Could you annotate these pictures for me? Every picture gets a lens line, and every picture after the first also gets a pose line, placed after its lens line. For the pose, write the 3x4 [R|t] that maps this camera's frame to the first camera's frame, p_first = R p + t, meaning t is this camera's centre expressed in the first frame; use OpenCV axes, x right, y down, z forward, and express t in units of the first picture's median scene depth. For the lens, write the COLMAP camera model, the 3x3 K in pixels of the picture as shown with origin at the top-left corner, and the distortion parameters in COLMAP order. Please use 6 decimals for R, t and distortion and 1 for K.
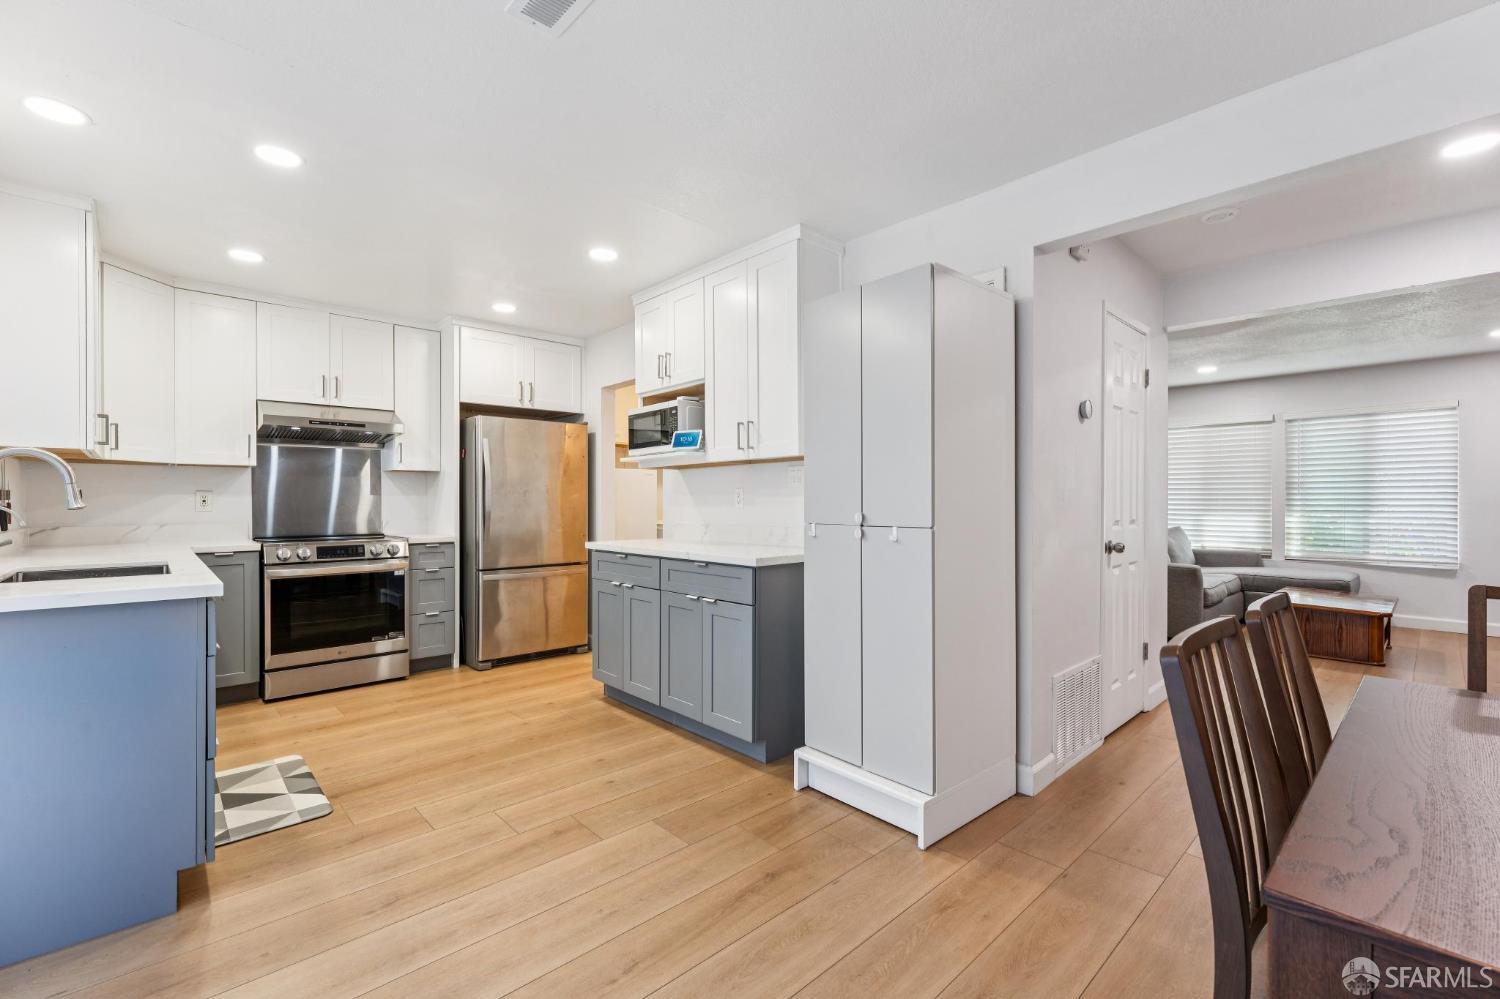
lens RADIAL K [[648.1, 0, 750.0], [0, 648.1, 499.5], [0, 0, 1]] dist [-0.001798, -0.000345]
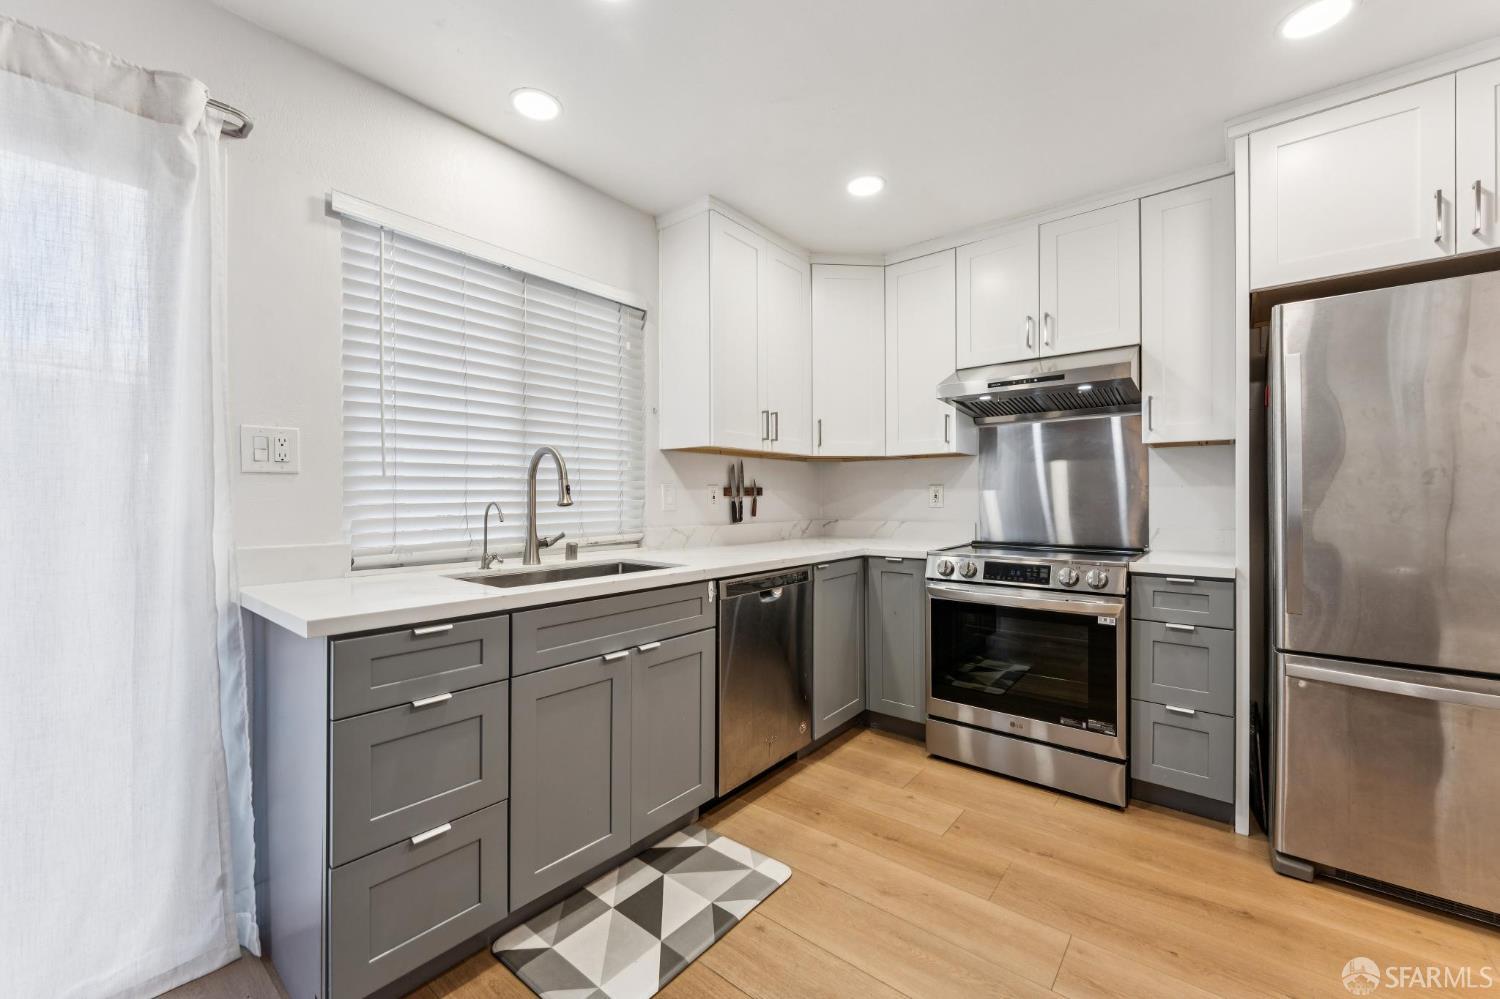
lens RADIAL K [[596.9, 0, 743.2], [0, 596.9, 497.3], [0, 0, 1]] dist [-0.001542, -0.000351]
pose [[0.134666, 0.001250, -0.990890, -0.068030], [0.005235, 0.999984, 0.001973, 0.000753], [0.990877, -0.005453, 0.134658, 0.682482]]
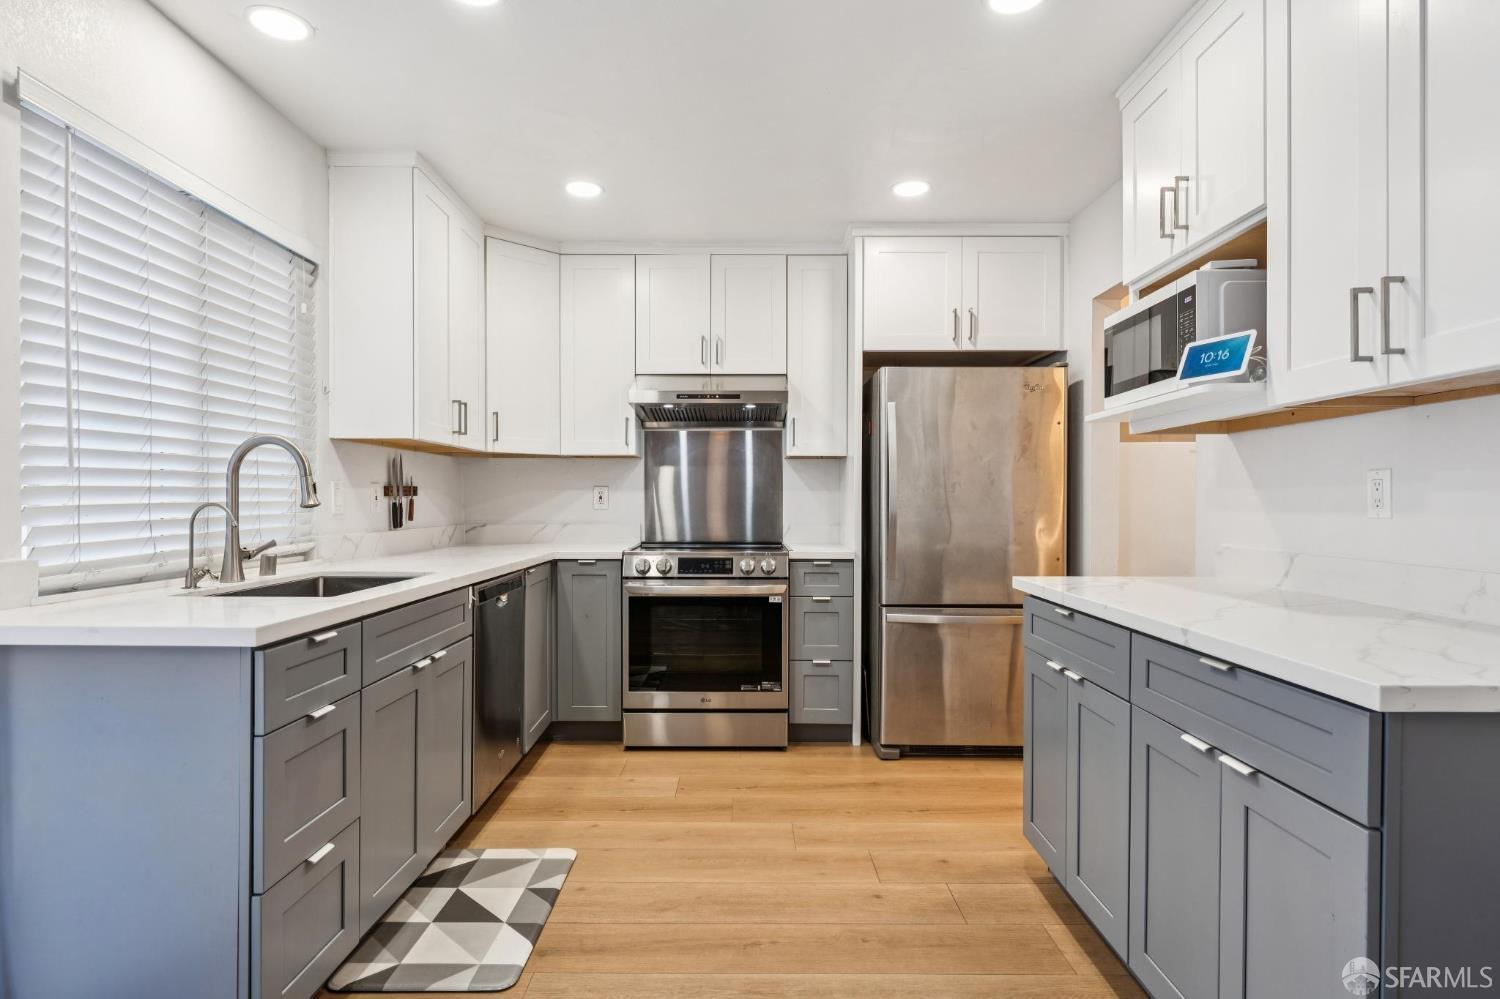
lens RADIAL K [[800.9, 0, 741.9], [0, 800.9, 502.0], [0, 0, 1]] dist [0.000083, -0.000809]
pose [[0.728892, 0.005989, -0.684603, 0.035622], [-0.001391, 0.999973, 0.007266, -0.000116], [0.684628, -0.004344, 0.728880, 0.375721]]
